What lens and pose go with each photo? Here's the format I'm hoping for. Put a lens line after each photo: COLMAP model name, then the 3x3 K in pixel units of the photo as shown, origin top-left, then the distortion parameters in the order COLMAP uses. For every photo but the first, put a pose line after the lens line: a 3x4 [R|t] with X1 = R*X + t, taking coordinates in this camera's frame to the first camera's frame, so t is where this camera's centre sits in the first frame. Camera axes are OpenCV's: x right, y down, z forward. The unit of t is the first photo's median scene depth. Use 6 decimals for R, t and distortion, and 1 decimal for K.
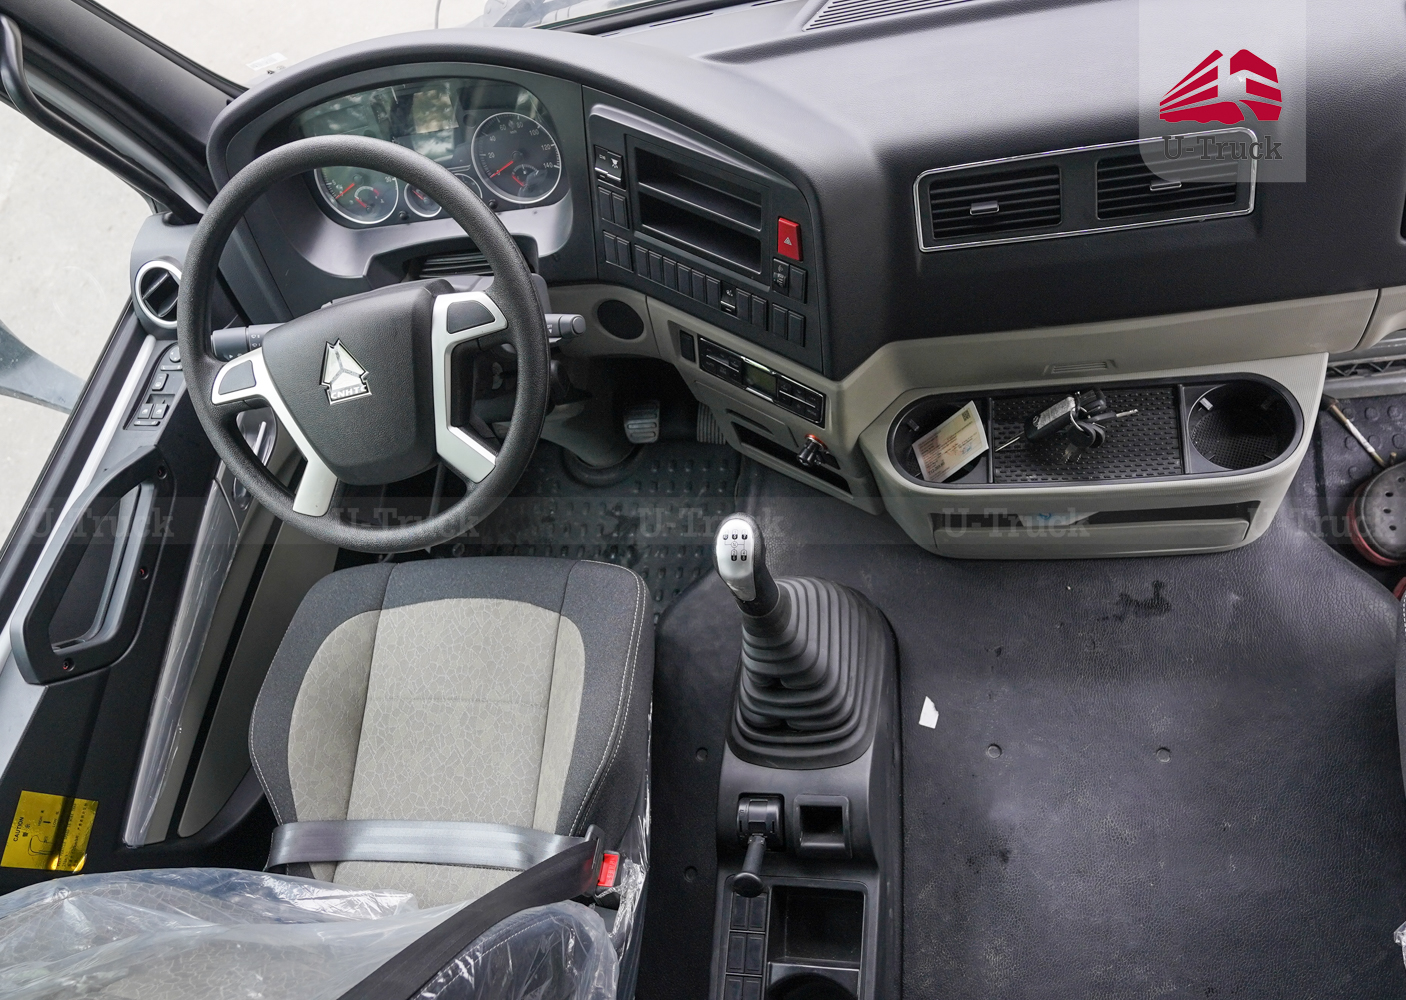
lens RADIAL K [[1111.0, 0, 703.0], [0, 1111.0, 500.0], [0, 0, 1]] dist [-0.020469, -0.003456]
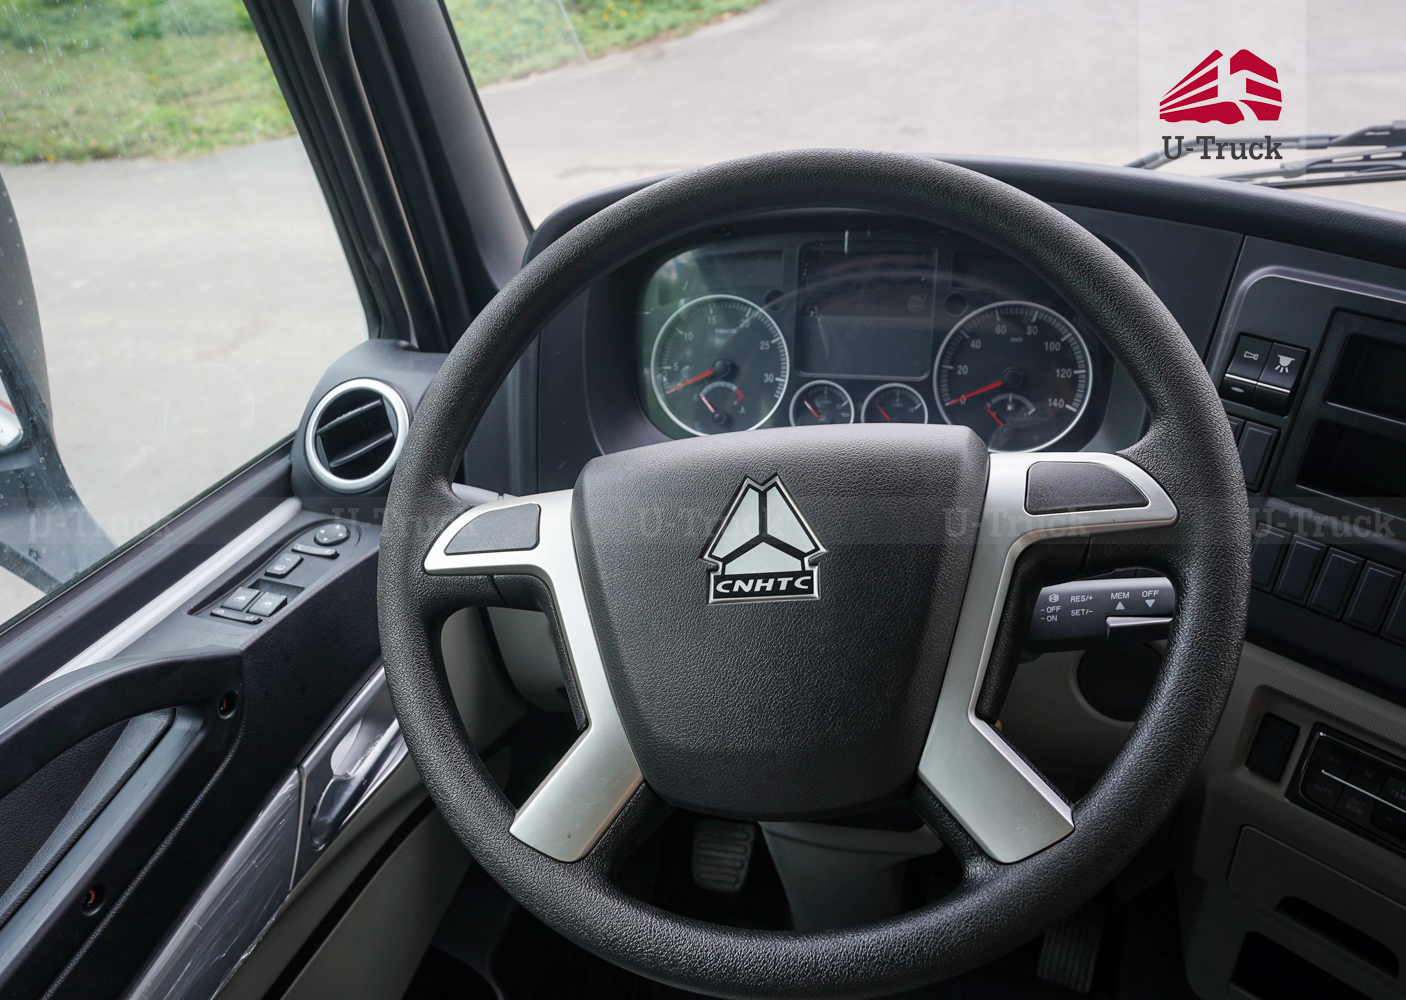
lens RADIAL K [[1111.0, 0, 703.0], [0, 1111.0, 500.0], [0, 0, 1]] dist [-0.020469, -0.003456]
pose [[0.966967, 0.250930, -0.044814, -0.302984], [-0.240297, 0.838719, -0.488680, 0.092219], [-0.085038, 0.483306, 0.871311, 0.540074]]
